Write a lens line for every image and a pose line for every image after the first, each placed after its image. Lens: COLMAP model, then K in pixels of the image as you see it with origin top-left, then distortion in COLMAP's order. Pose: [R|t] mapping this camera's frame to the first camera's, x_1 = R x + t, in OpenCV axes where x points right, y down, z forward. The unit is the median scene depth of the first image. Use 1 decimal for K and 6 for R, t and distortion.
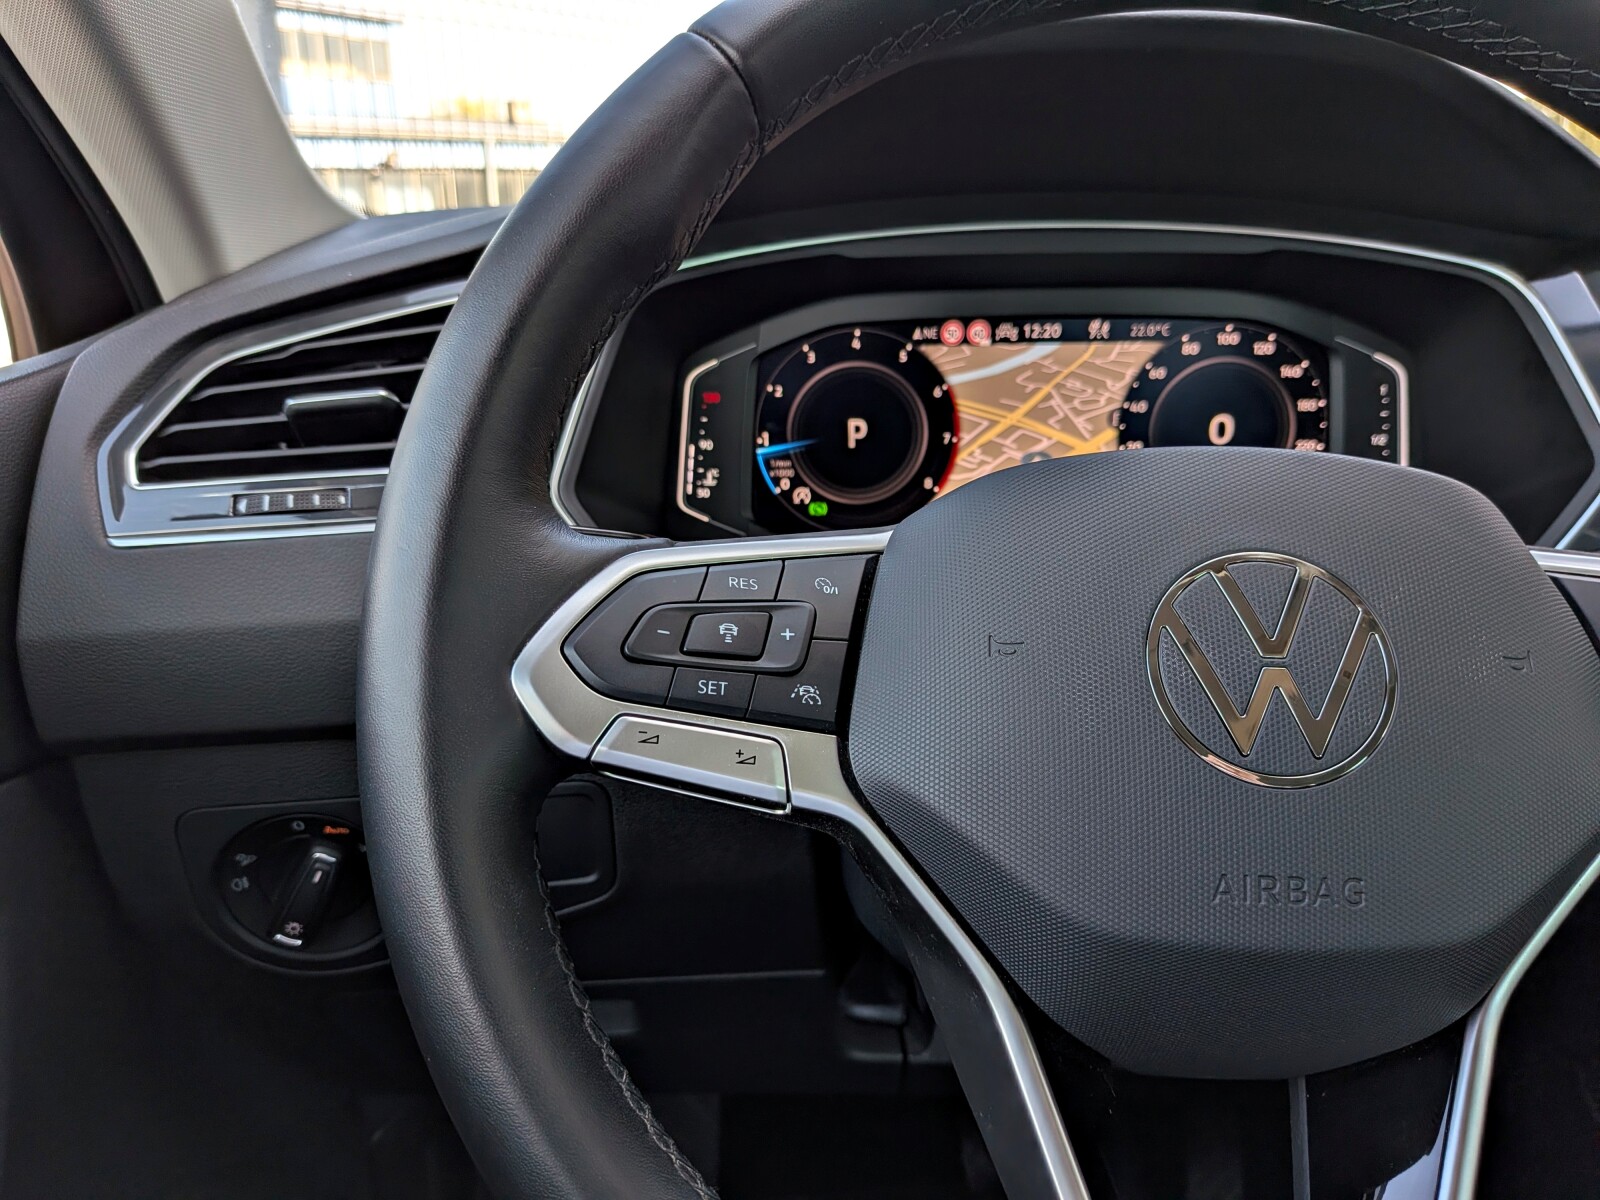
lens RADIAL K [[1157.4, 0, 788.8], [0, 1157.4, 602.7], [0, 0, 1]] dist [0.022769, -0.065568]
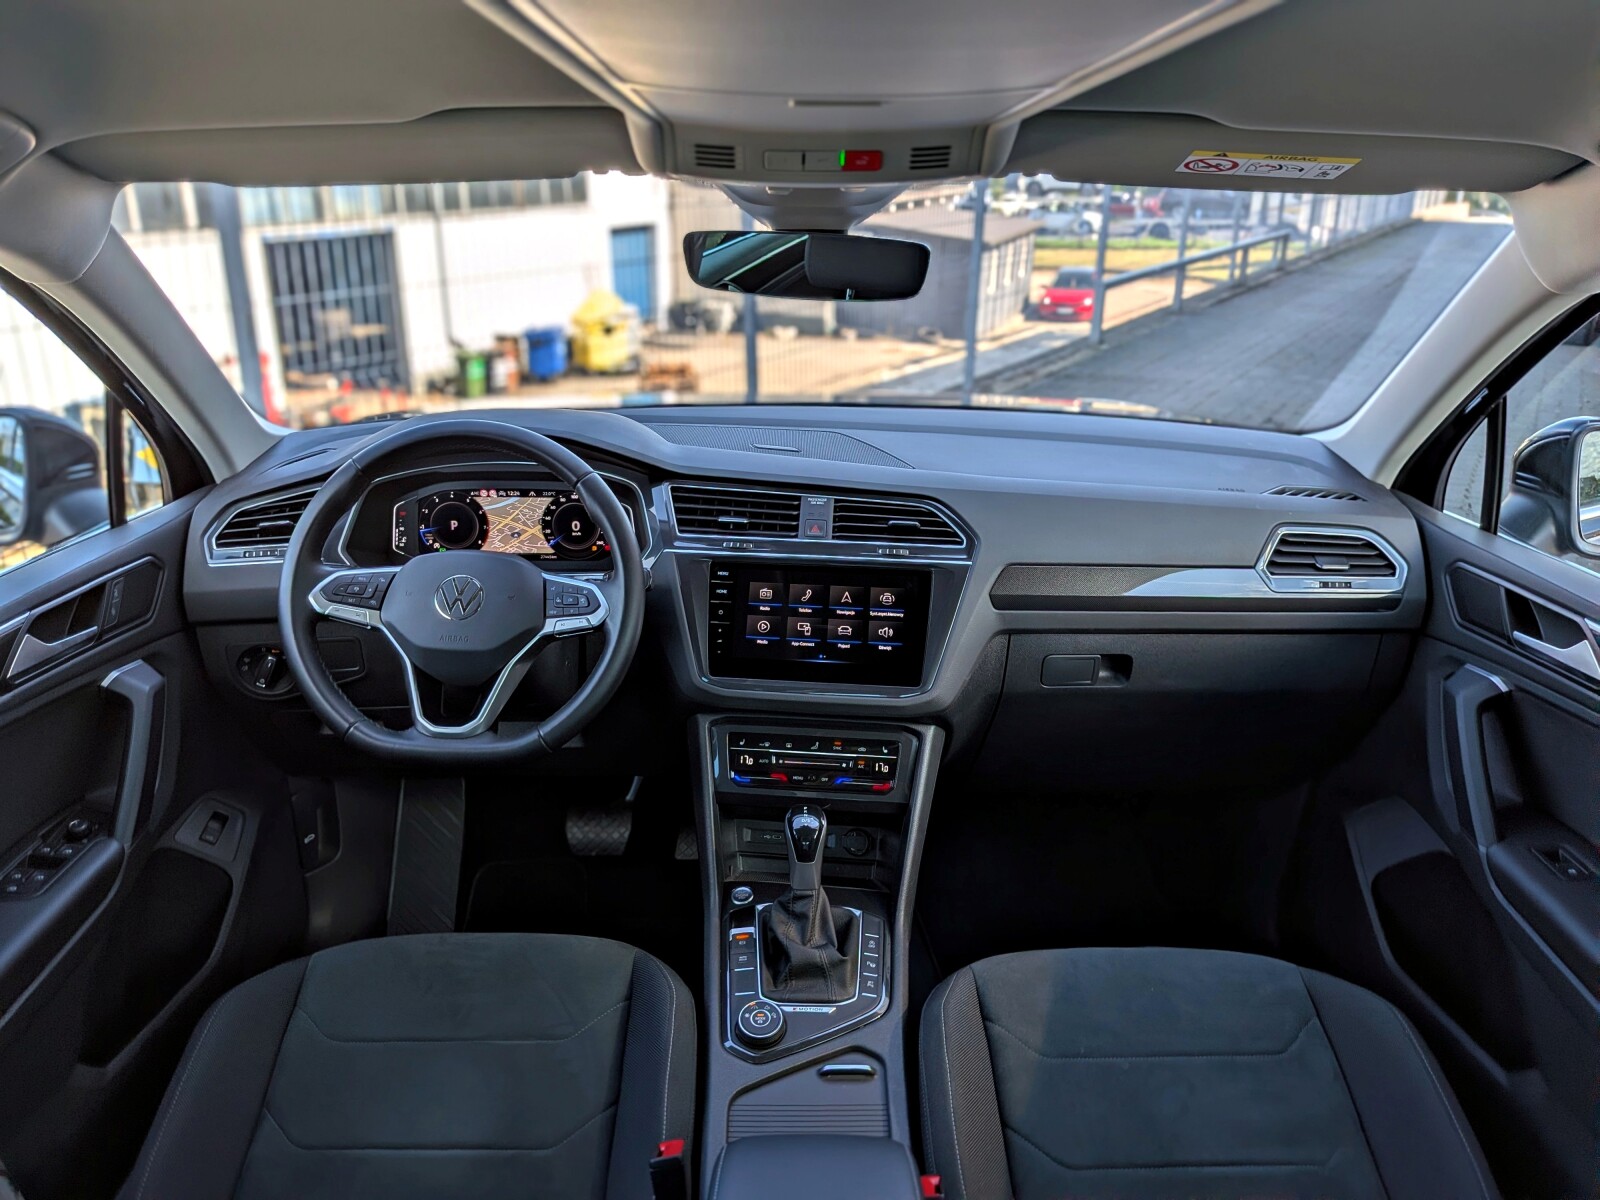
lens RADIAL K [[1157.4, 0, 806.0], [0, 1157.4, 600.4], [0, 0, 1]] dist [0.022769, -0.065568]
pose [[0.998828, 0.007787, 0.047766, 0.837049], [-0.008852, 0.999716, 0.022134, -0.027449], [-0.047580, -0.022531, 0.998613, -2.064470]]
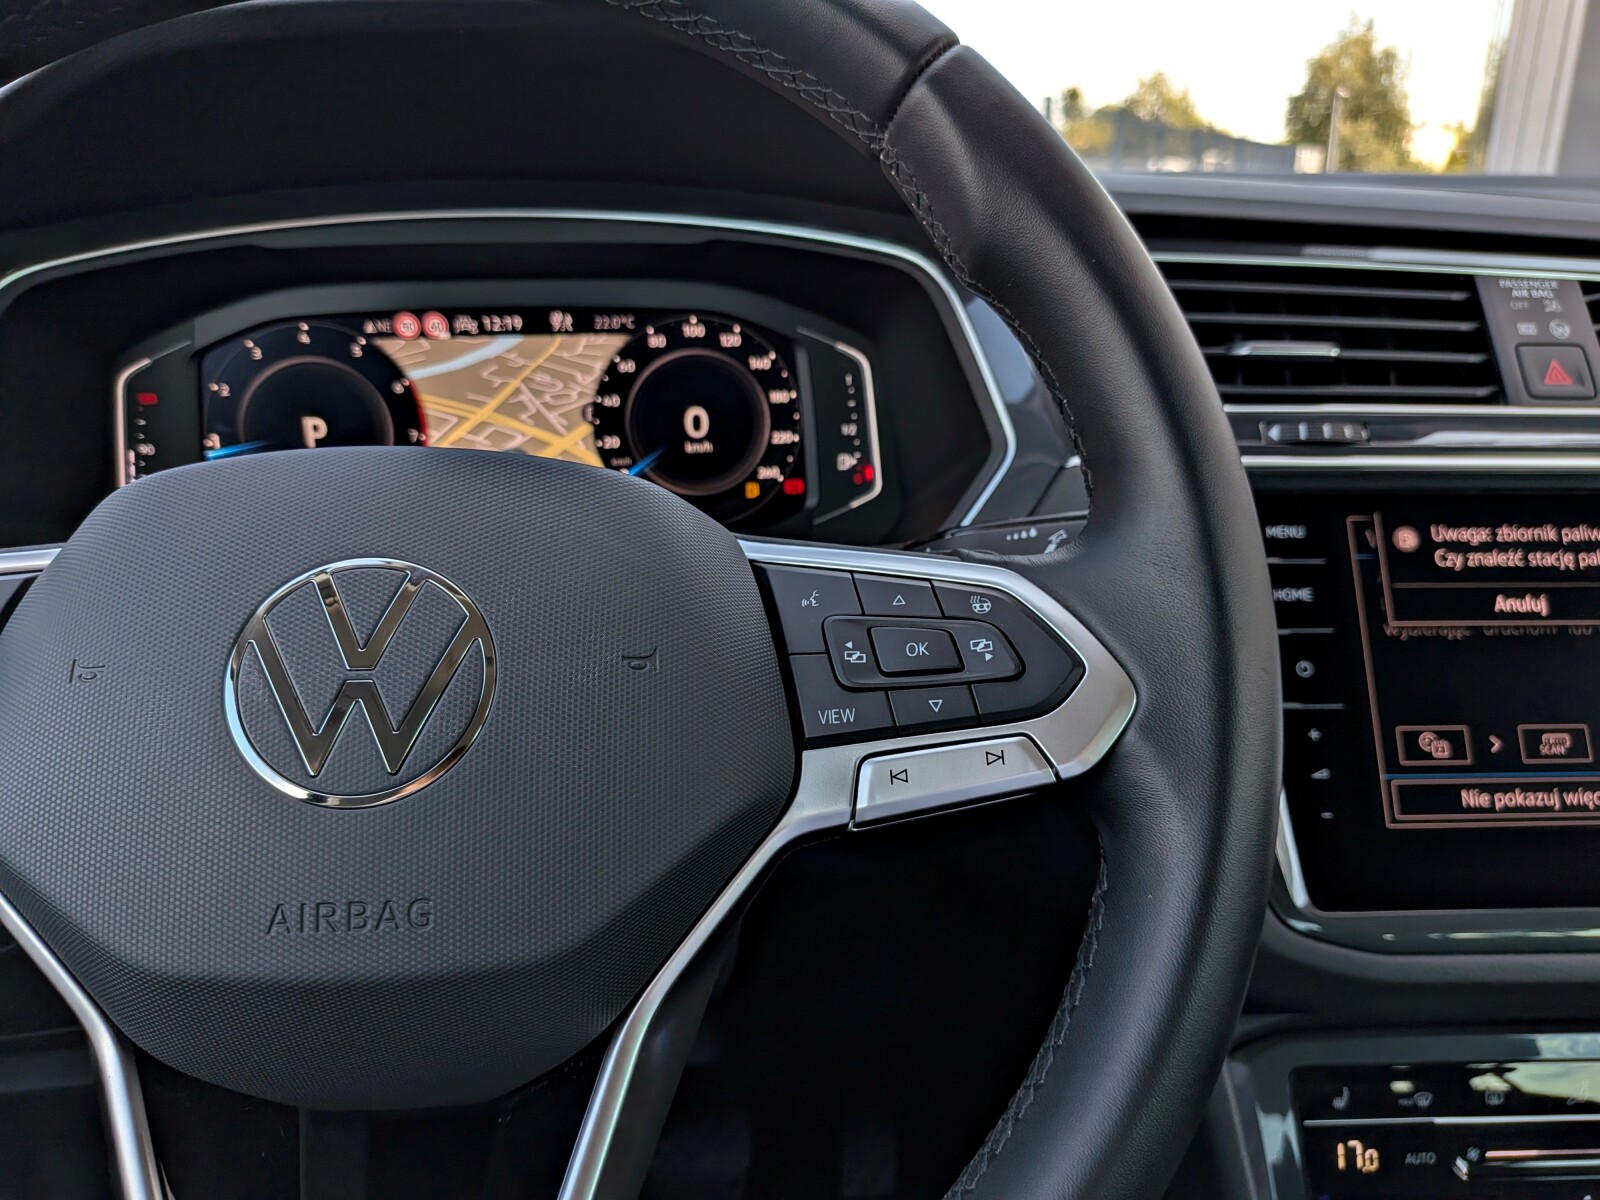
lens RADIAL K [[1157.4, 0, 800.6], [0, 1157.4, 596.4], [0, 0, 1]] dist [0.022769, -0.065568]
pose [[0.989437, -0.039027, 0.139615, 0.319333], [0.038885, 0.999237, 0.003745, -0.000719], [-0.139654, 0.001723, 0.990199, 0.006610]]
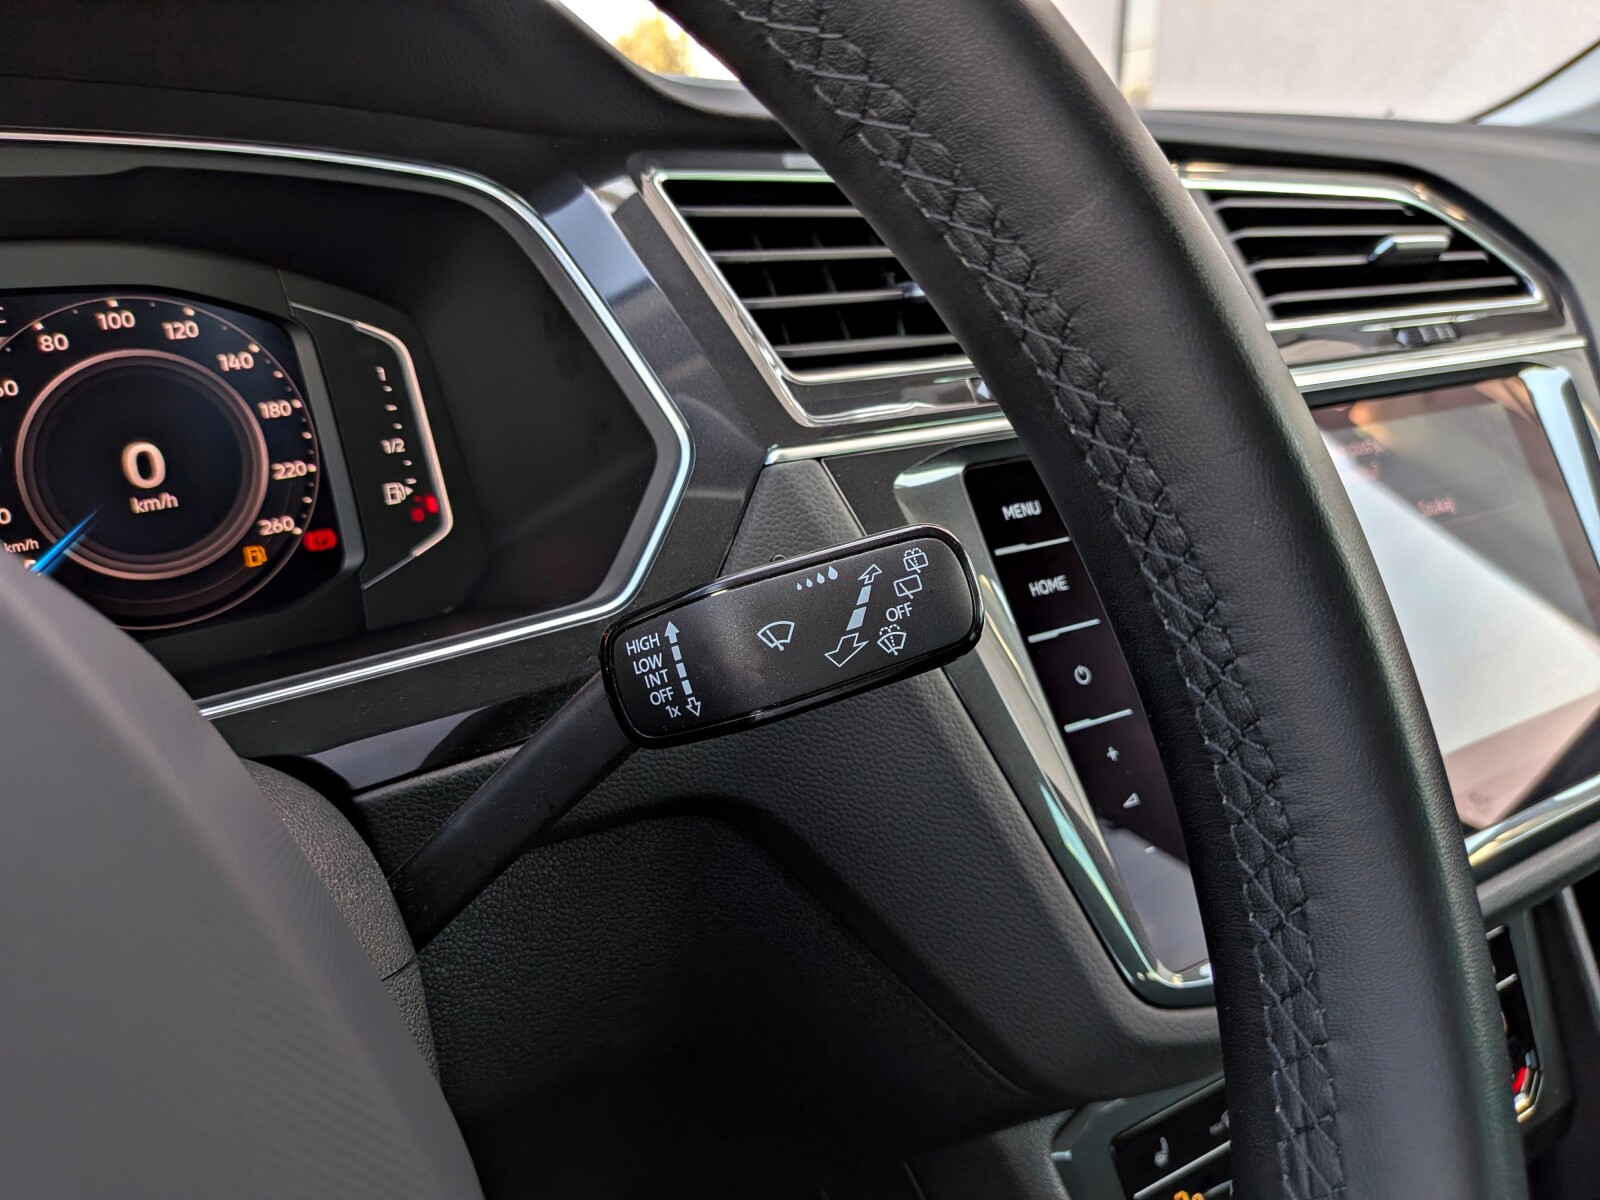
lens RADIAL K [[1157.4, 0, 752.7], [0, 1157.4, 578.3], [0, 0, 1]] dist [0.022769, -0.065568]
pose [[0.805815, -0.201966, 0.556661, 0.279911], [0.203660, 0.977218, 0.059735, -0.061082], [-0.556044, 0.065234, 0.828589, 0.312263]]
